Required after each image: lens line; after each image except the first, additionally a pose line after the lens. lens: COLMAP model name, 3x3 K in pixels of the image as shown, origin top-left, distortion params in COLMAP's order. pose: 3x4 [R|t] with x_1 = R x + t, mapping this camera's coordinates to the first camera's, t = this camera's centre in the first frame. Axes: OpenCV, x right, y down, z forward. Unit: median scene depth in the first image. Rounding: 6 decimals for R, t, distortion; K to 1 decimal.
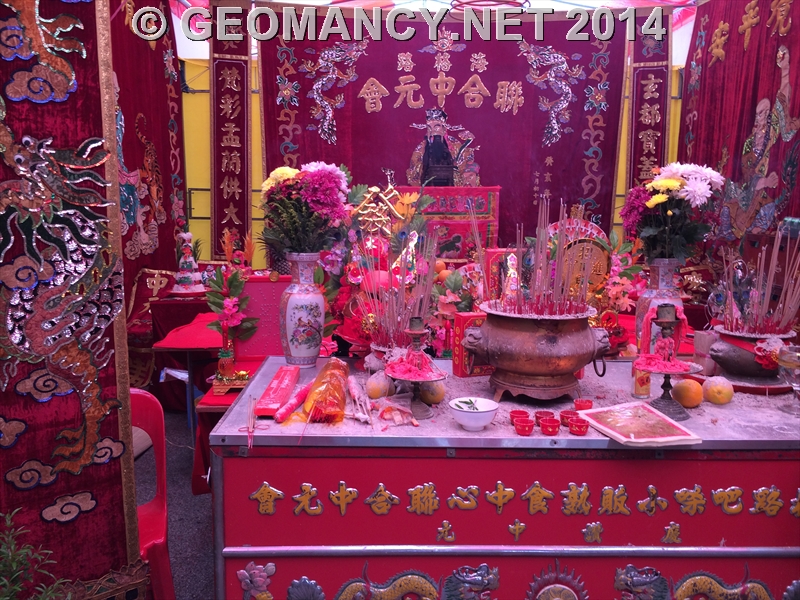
lens RADIAL K [[684.7, 0, 403.3], [0, 684.7, 300.1], [0, 0, 1]] dist [0.081036, -0.120887]
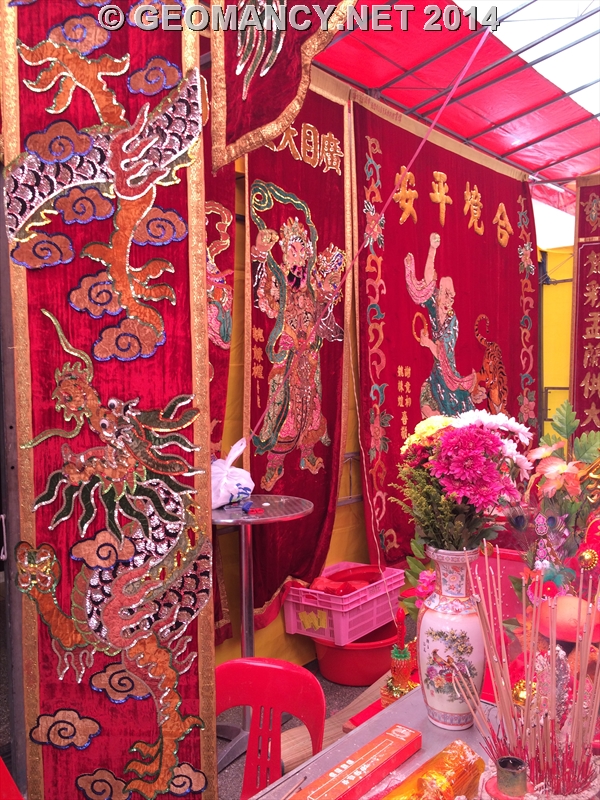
lens RADIAL K [[686.4, 0, 300.0], [0, 686.4, 400.0], [0, 0, 1]] dist [0.084981, -0.113902]
pose [[0.746916, -0.004361, -0.664904, 0.065981], [-0.074128, 0.993199, -0.089785, -0.049531], [0.660773, 0.116350, 0.741513, 0.143743]]
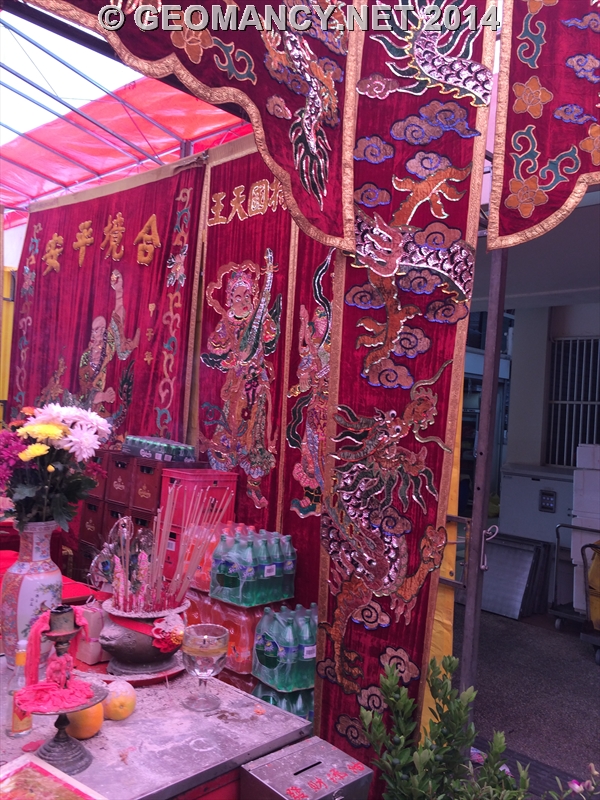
lens RADIAL K [[684.7, 0, 303.8], [0, 684.7, 400.8], [0, 0, 1]] dist [0.081036, -0.120887]
pose [[0.701211, 0.041594, 0.711740, 0.007910], [0.052443, 0.992583, -0.109673, -0.035101], [-0.711023, 0.114230, 0.693829, 0.082561]]
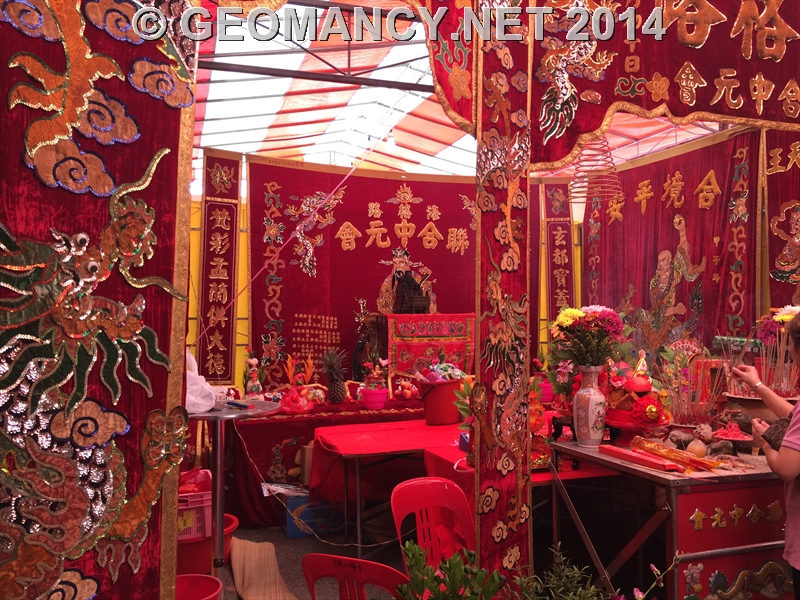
lens RADIAL K [[673.1, 0, 411.9], [0, 673.1, 304.2], [0, 0, 1]] dist [0.028430, -0.006734]
pose [[0.955338, -0.003830, 0.295490, -0.338816], [0.053826, 0.985445, -0.161251, 0.004199], [-0.290571, 0.169954, 0.941639, -0.094139]]
